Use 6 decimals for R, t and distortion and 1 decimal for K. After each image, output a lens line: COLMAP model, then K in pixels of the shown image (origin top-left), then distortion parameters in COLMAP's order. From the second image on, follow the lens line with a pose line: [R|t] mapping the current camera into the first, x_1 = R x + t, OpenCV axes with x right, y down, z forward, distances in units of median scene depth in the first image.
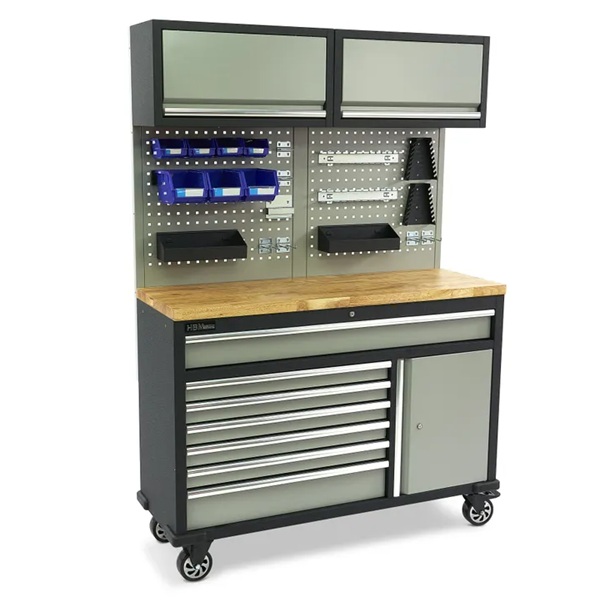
lens RADIAL K [[944.0, 0, 300.0], [0, 944.0, 300.0], [0, 0, 1]] dist [0.032704, -0.026494]
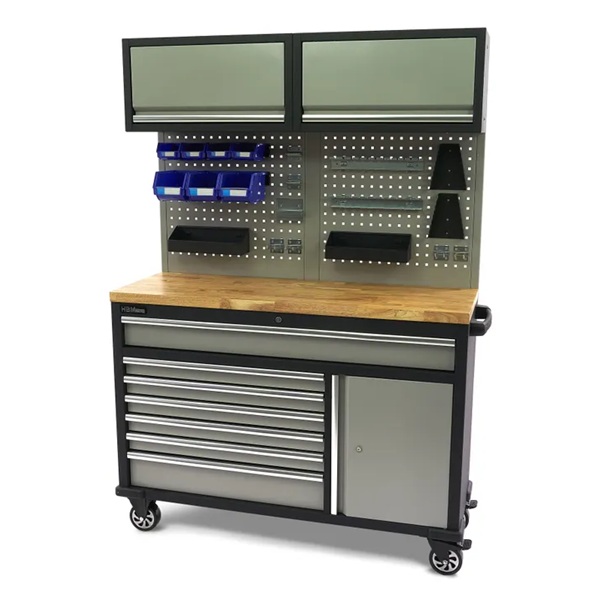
lens RADIAL K [[860.7, 0, 299.1], [0, 860.7, 314.7], [0, 0, 1]] dist [-0.043042, 0.010746]
pose [[0.759361, 0.132459, -0.637045, 0.617304], [-0.117058, 0.990896, 0.066500, -0.050359], [0.640054, 0.024074, 0.767953, 0.299682]]
